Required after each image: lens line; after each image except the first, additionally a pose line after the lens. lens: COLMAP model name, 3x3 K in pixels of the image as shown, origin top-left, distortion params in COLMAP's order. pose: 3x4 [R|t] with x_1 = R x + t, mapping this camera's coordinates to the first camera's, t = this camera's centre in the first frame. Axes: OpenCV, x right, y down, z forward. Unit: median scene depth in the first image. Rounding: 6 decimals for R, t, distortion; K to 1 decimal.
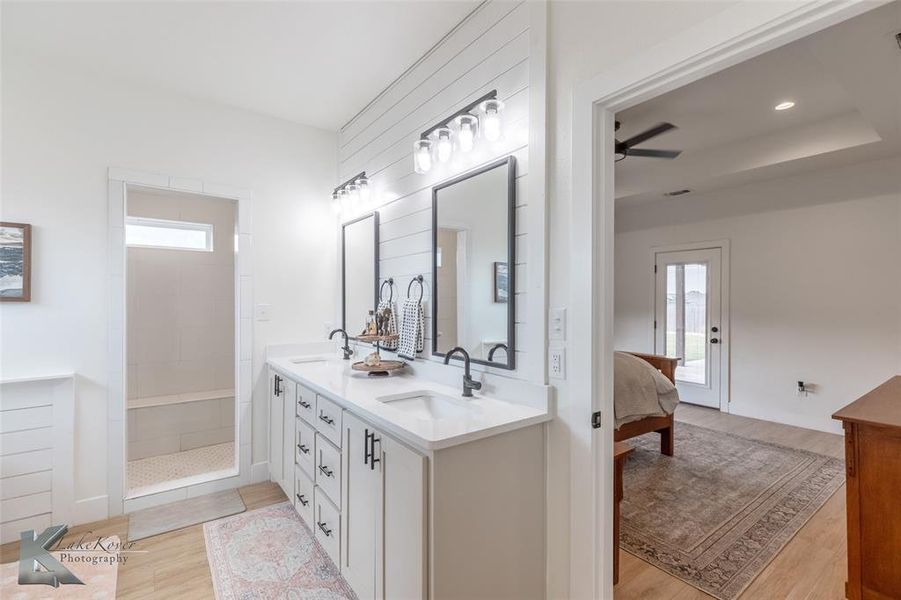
lens RADIAL K [[403.3, 0, 450.8], [0, 403.3, 304.4], [0, 0, 1]] dist [0.000553, 0.000548]
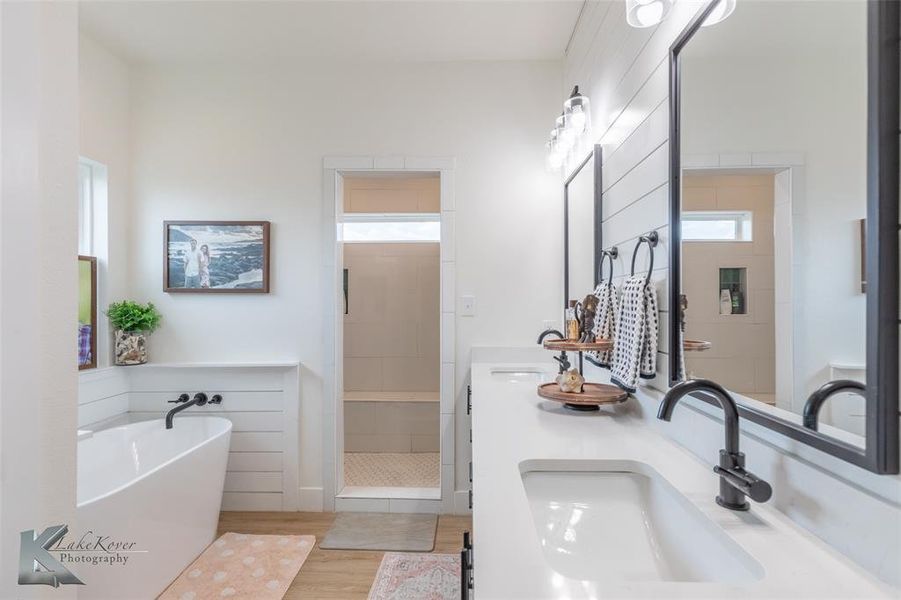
lens RADIAL K [[436.6, 0, 453.7], [0, 436.6, 303.7], [0, 0, 1]] dist [-0.000154, 0.000137]
pose [[0.789826, 0.000222, -0.613331, 0.071250], [-0.002584, 0.999992, -0.002965, 0.025389], [0.613326, 0.003927, 0.789820, 0.404865]]
